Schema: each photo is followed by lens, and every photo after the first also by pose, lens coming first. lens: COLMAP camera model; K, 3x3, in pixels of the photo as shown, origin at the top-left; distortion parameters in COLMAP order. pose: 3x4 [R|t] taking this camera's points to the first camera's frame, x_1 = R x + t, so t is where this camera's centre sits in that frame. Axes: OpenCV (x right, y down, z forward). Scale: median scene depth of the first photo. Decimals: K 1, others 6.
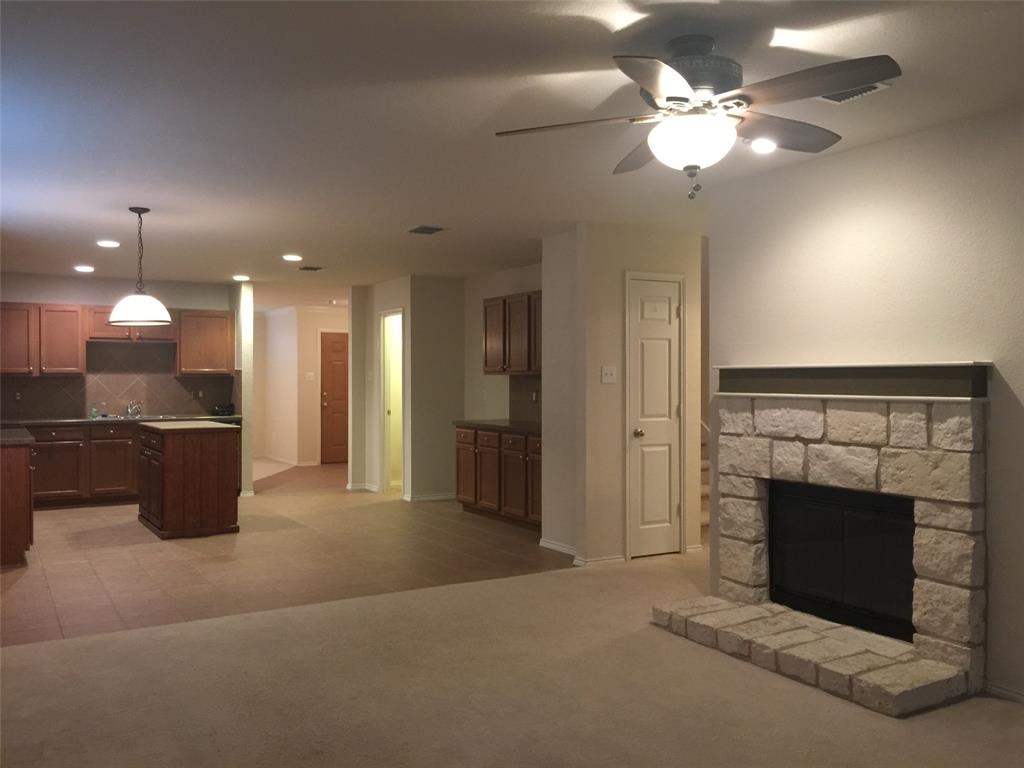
lens RADIAL K [[874.1, 0, 513.8], [0, 874.1, 376.3], [0, 0, 1]] dist [0.081889, -0.100311]
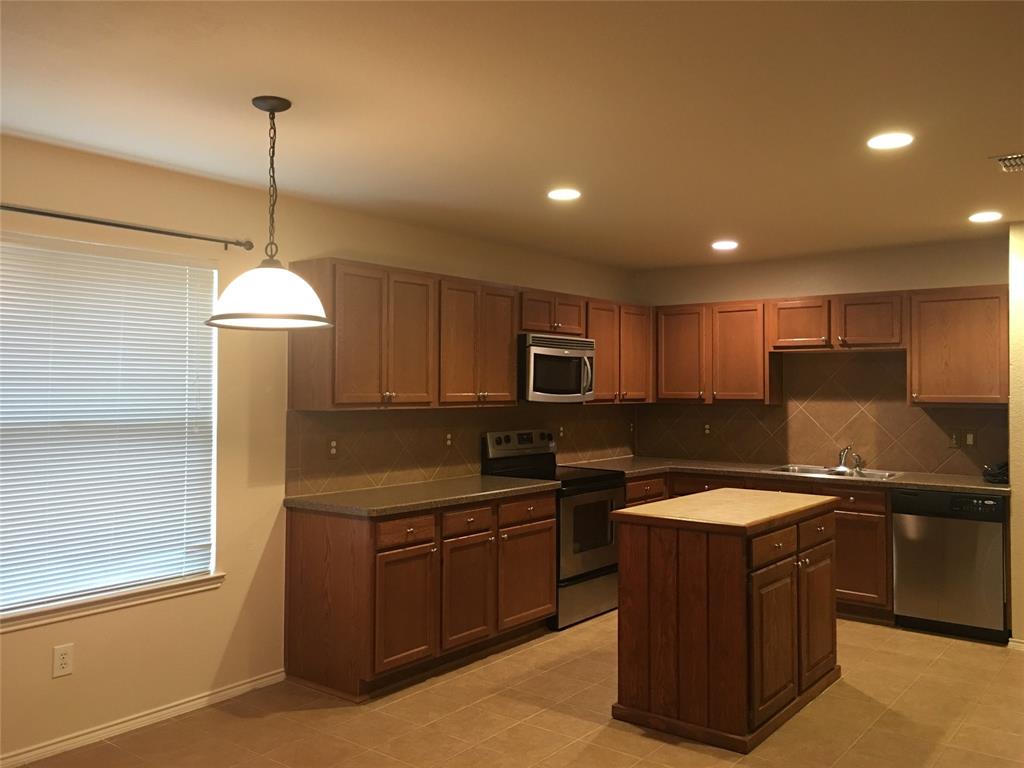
lens RADIAL K [[865.3, 0, 512.4], [0, 865.3, 368.8], [0, 0, 1]] dist [0.078591, -0.090410]
pose [[0.362528, -0.015601, -0.931842, 0.127917], [-0.002672, 0.999838, -0.017779, -0.030002], [0.931969, 0.008935, 0.362427, 1.154528]]
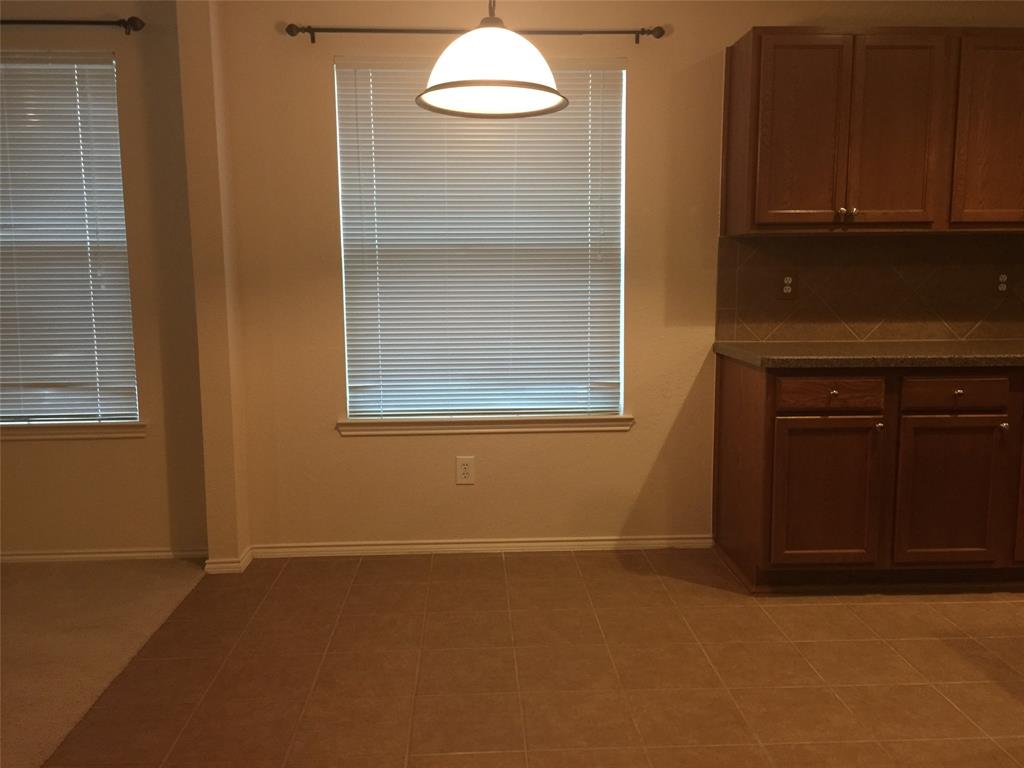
lens RADIAL K [[874.1, 0, 508.8], [0, 874.1, 381.4], [0, 0, 1]] dist [0.081889, -0.100311]
pose [[-0.469953, 0.121636, -0.874271, -0.047034], [0.008774, 0.991055, 0.133168, 0.020784], [0.882648, 0.054912, -0.466816, 1.477195]]
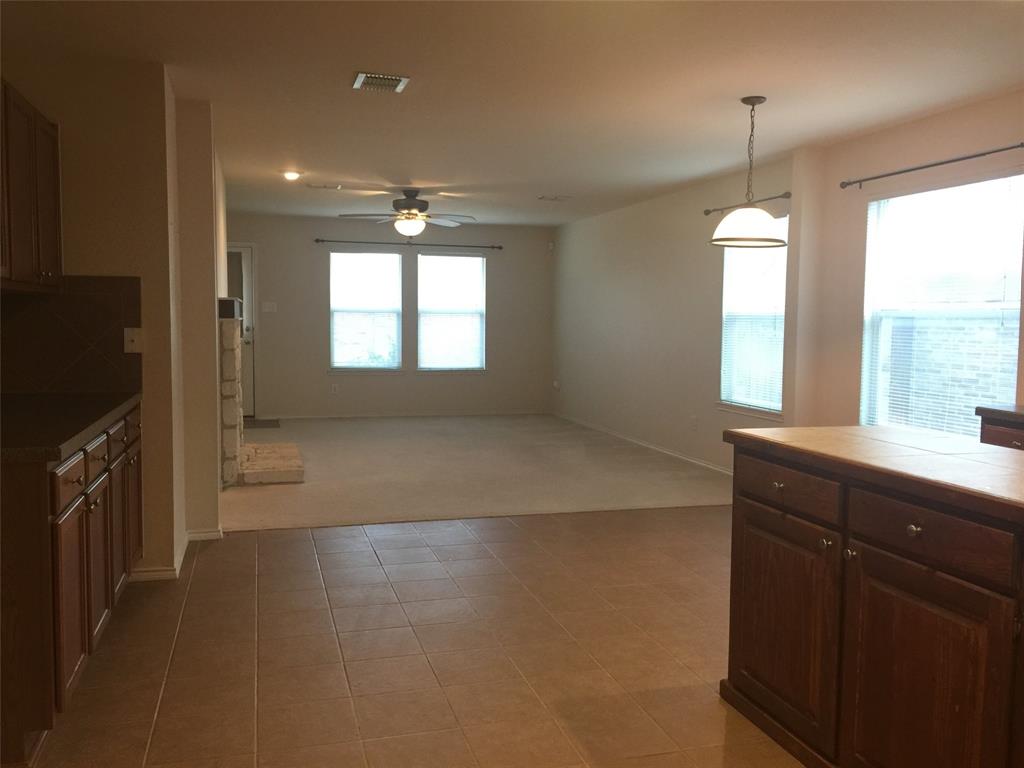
lens RADIAL K [[874.1, 0, 510.2], [0, 874.1, 378.2], [0, 0, 1]] dist [0.081889, -0.100311]
pose [[-0.967413, -0.028147, 0.251633, -0.509729], [-0.011309, 0.997614, 0.068110, 0.014589], [-0.252949, 0.063045, -0.965423, 2.255335]]
